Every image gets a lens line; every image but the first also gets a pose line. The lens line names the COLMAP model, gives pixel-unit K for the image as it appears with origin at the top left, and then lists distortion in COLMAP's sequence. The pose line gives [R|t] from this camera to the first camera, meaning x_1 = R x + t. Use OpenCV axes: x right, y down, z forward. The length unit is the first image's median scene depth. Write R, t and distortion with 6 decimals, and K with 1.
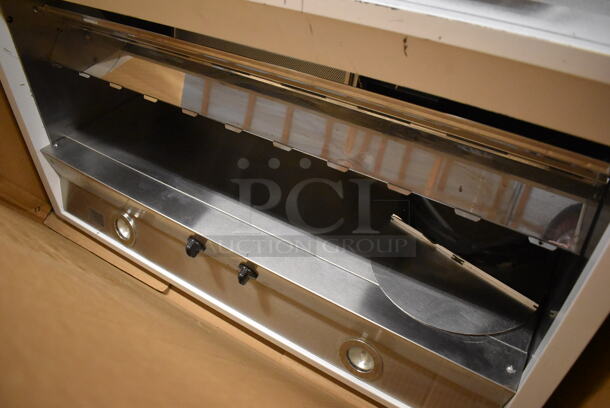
lens RADIAL K [[466.5, 0, 305.0], [0, 466.5, 204.0], [0, 0, 1]] dist [-0.090682, 0.004042]
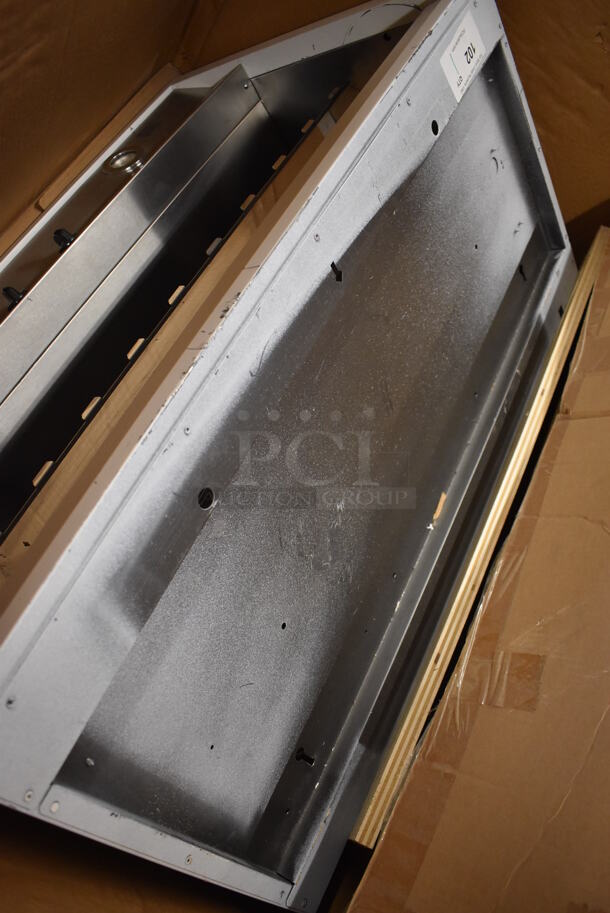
lens RADIAL K [[698.2, 0, 305.0], [0, 698.2, 456.5], [0, 0, 1]] dist [-0.090682, 0.004042]
pose [[-0.118698, 0.992730, -0.019935, 0.108110], [-0.992769, -0.119017, -0.015633, -0.360072], [-0.017892, 0.017935, 0.999679, -0.175931]]
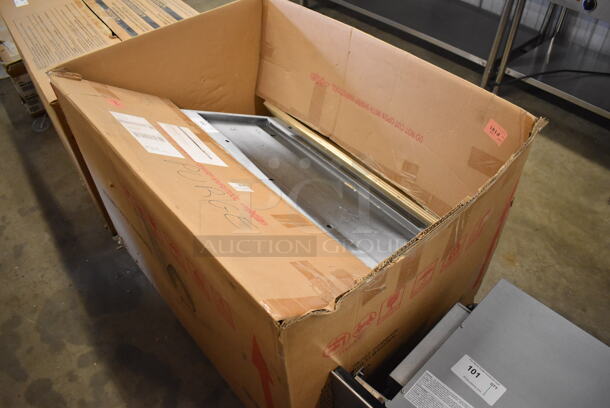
lens RADIAL K [[466.5, 0, 305.0], [0, 466.5, 204.0], [0, 0, 1]] dist [-0.090682, 0.004042]
pose [[0.907218, 0.410310, -0.092743, 0.193567], [-0.419120, 0.862801, -0.282690, 0.171425], [-0.035972, 0.295332, 0.954717, -1.071891]]
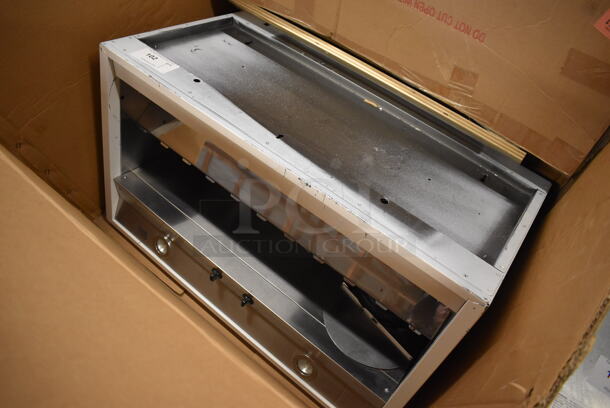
lens RADIAL K [[466.5, 0, 305.0], [0, 466.5, 204.0], [0, 0, 1]] dist [-0.090682, 0.004042]
pose [[0.970058, 0.224219, 0.093347, -0.154855], [-0.225307, 0.974287, 0.001151, -0.221791], [-0.090689, -0.022148, 0.995633, -0.598337]]
